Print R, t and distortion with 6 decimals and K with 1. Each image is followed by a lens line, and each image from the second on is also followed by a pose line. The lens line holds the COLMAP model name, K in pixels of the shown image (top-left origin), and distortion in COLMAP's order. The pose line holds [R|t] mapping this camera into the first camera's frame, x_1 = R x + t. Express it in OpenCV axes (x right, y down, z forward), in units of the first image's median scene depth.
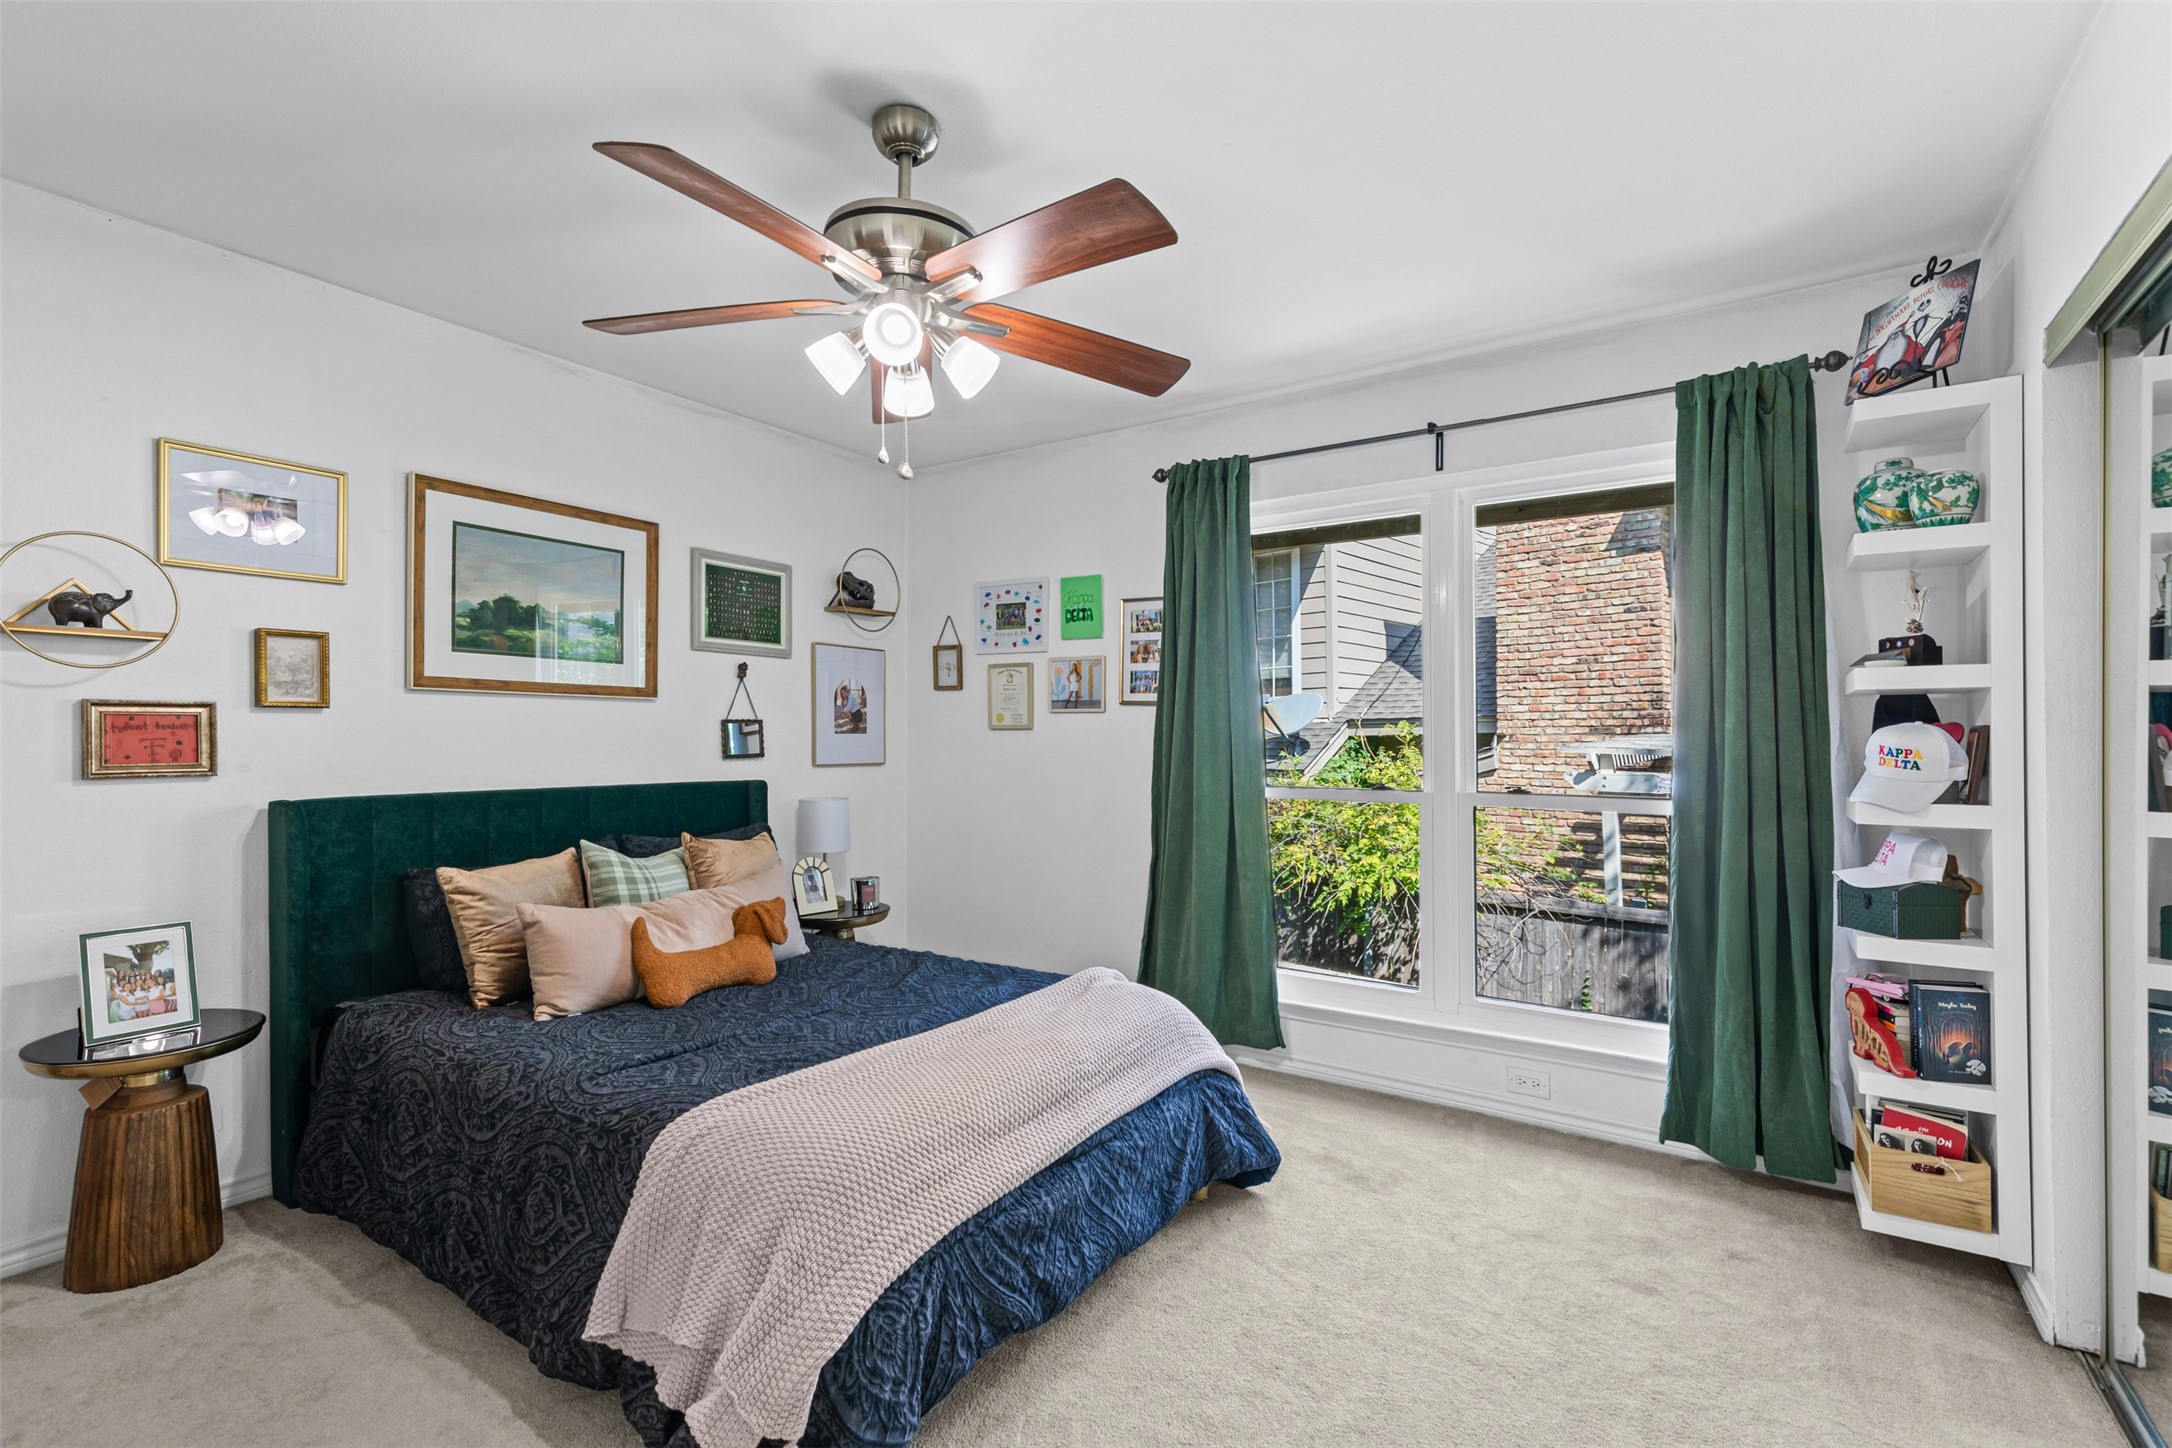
lens RADIAL K [[980.0, 0, 1079.9], [0, 980.0, 743.0], [0, 0, 1]] dist [0.006771, -0.000265]
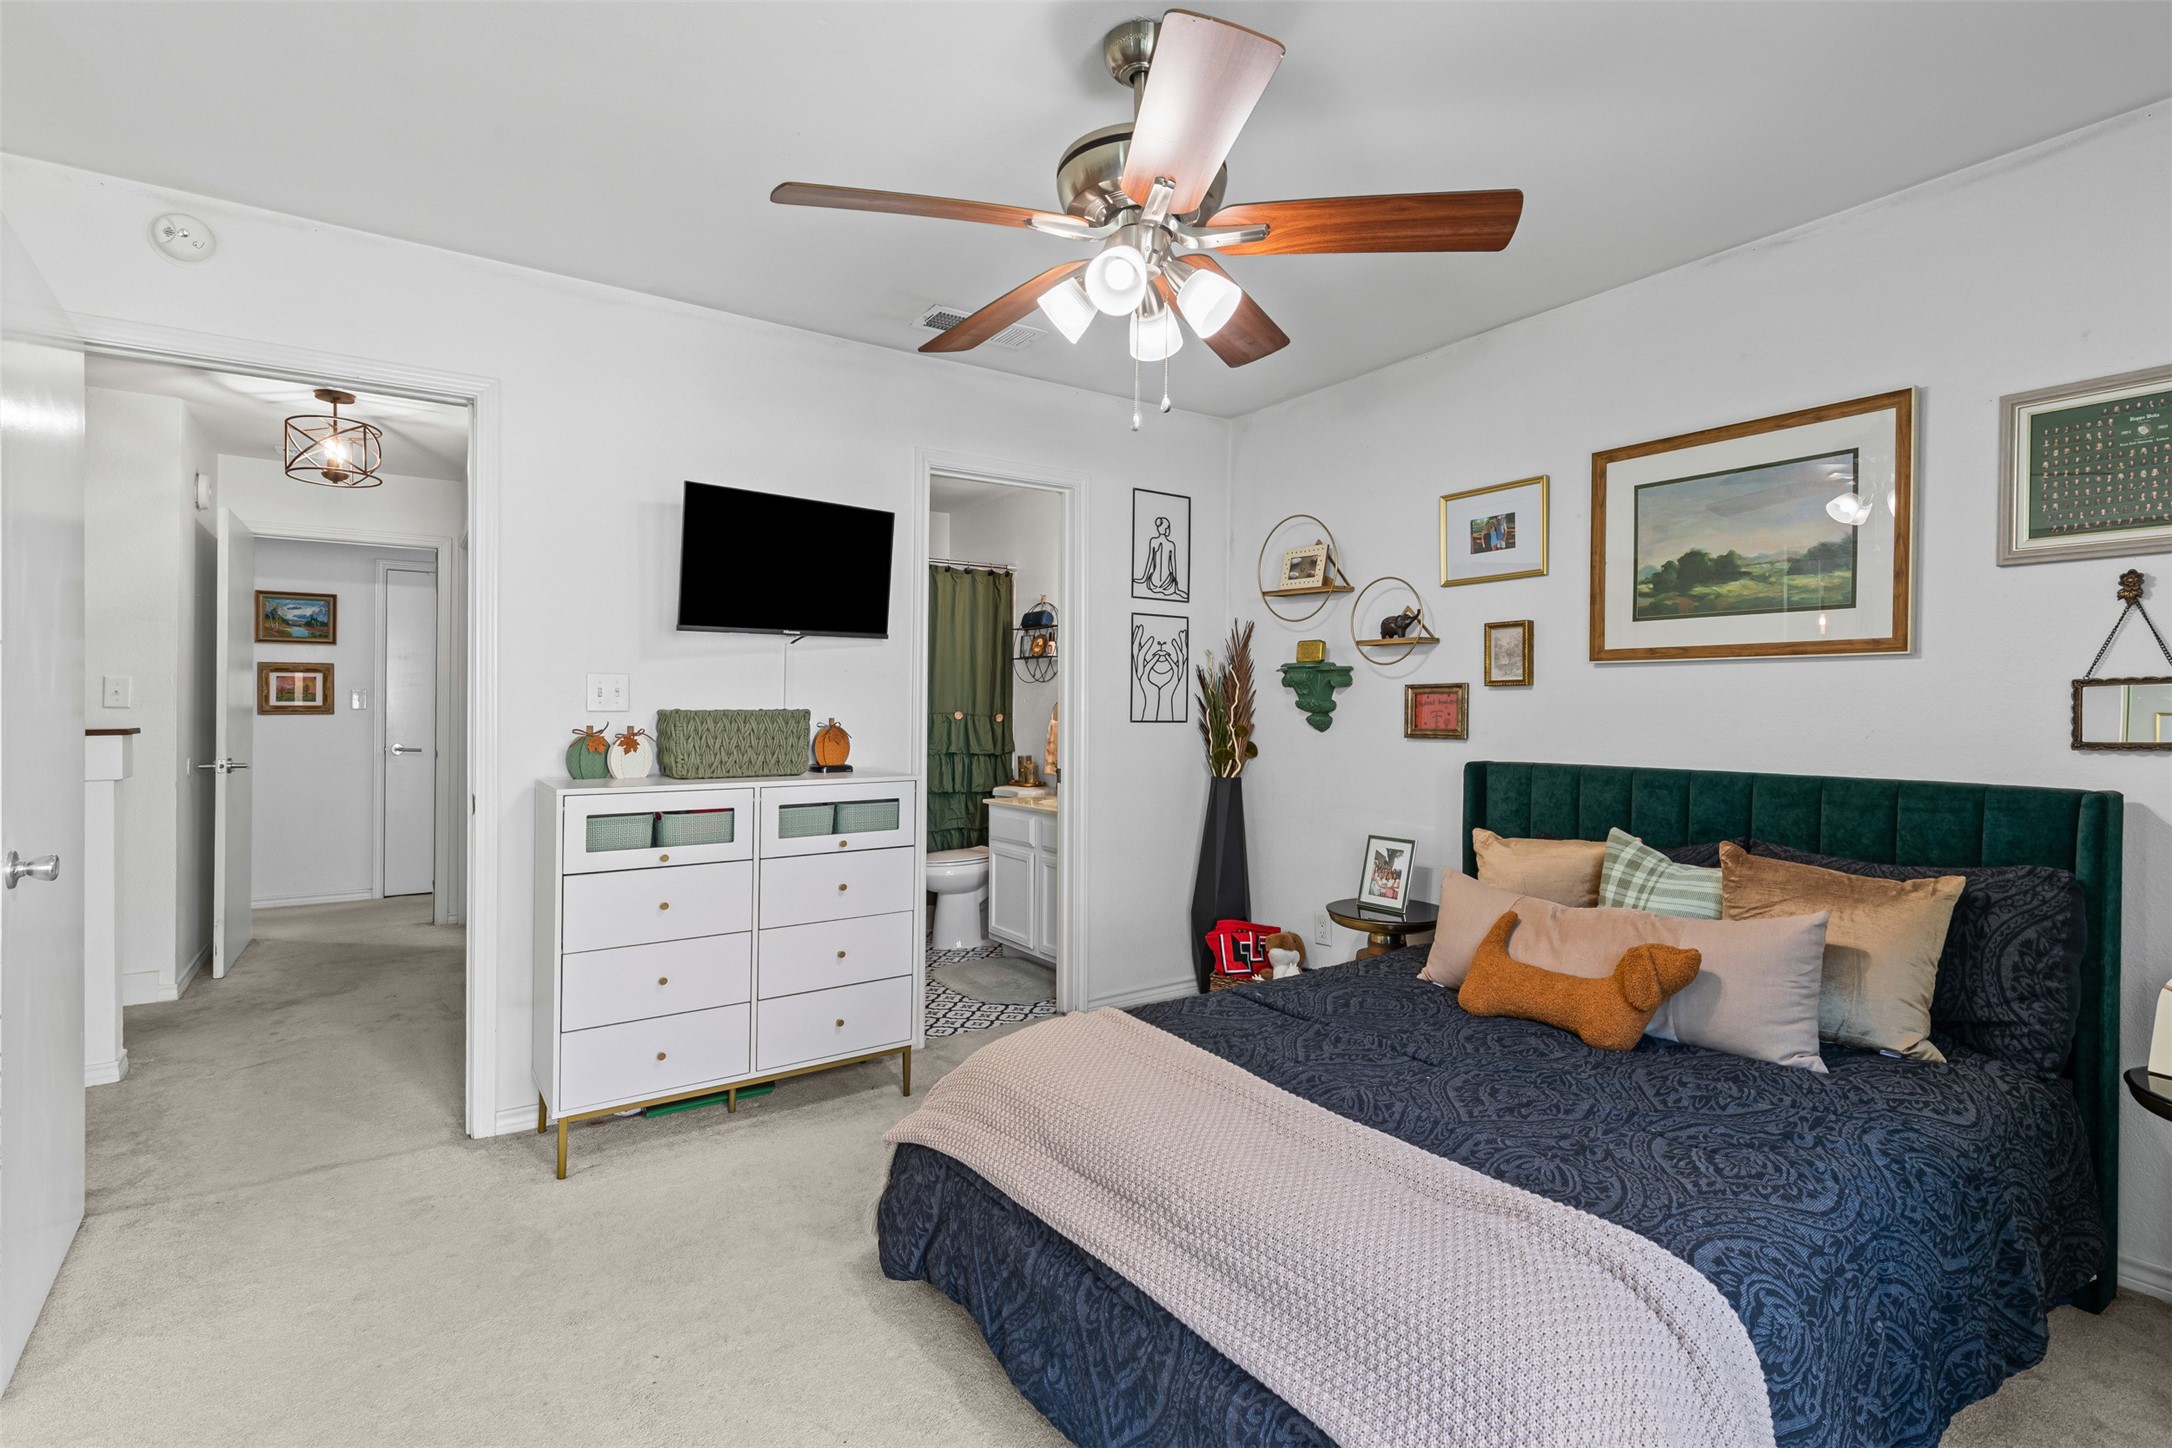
lens RADIAL K [[1010.4, 0, 1080.6], [0, 1010.4, 714.0], [0, 0, 1]] dist [0.002221, -0.000047]
pose [[-0.373080, 0.003473, -0.927793, 0.487207], [-0.009350, 0.999928, 0.007503, -0.004621], [0.927752, 0.011474, -0.373020, 0.870882]]
